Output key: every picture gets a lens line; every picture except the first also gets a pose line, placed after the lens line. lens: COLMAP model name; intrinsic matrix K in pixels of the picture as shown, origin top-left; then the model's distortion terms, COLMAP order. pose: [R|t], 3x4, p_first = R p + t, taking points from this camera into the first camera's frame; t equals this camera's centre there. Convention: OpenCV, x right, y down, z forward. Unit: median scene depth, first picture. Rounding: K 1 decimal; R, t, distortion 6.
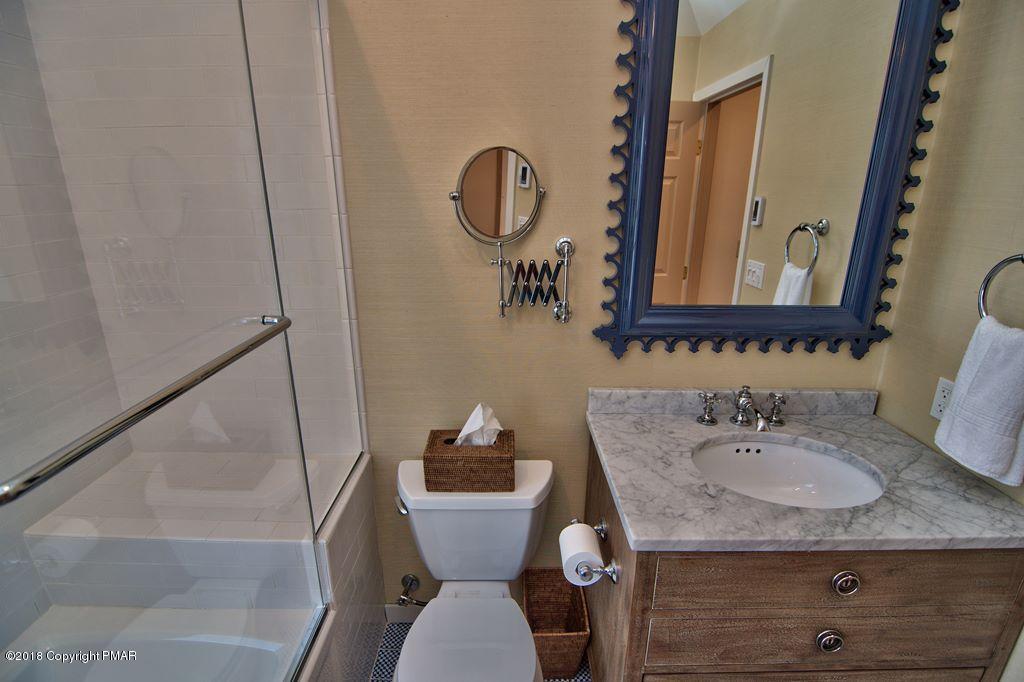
lens RADIAL K [[487.1, 0, 508.5], [0, 487.1, 348.2], [0, 0, 1]] dist [-0.005893, -0.010980]
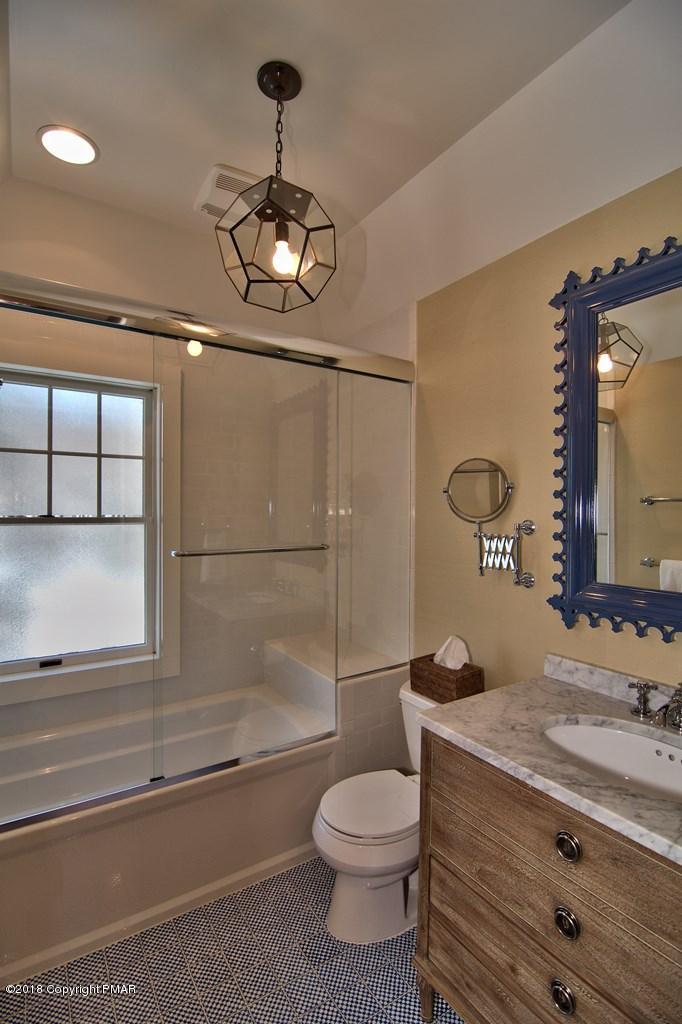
lens RADIAL K [[487.1, 0, 341.0], [0, 487.1, 512.0], [0, 0, 1]] dist [-0.005893, -0.010980]
pose [[0.548806, 0.005273, -0.835933, 0.893733], [-0.259490, 0.951657, -0.164357, 0.088562], [0.794656, 0.307116, 0.523643, -0.055513]]
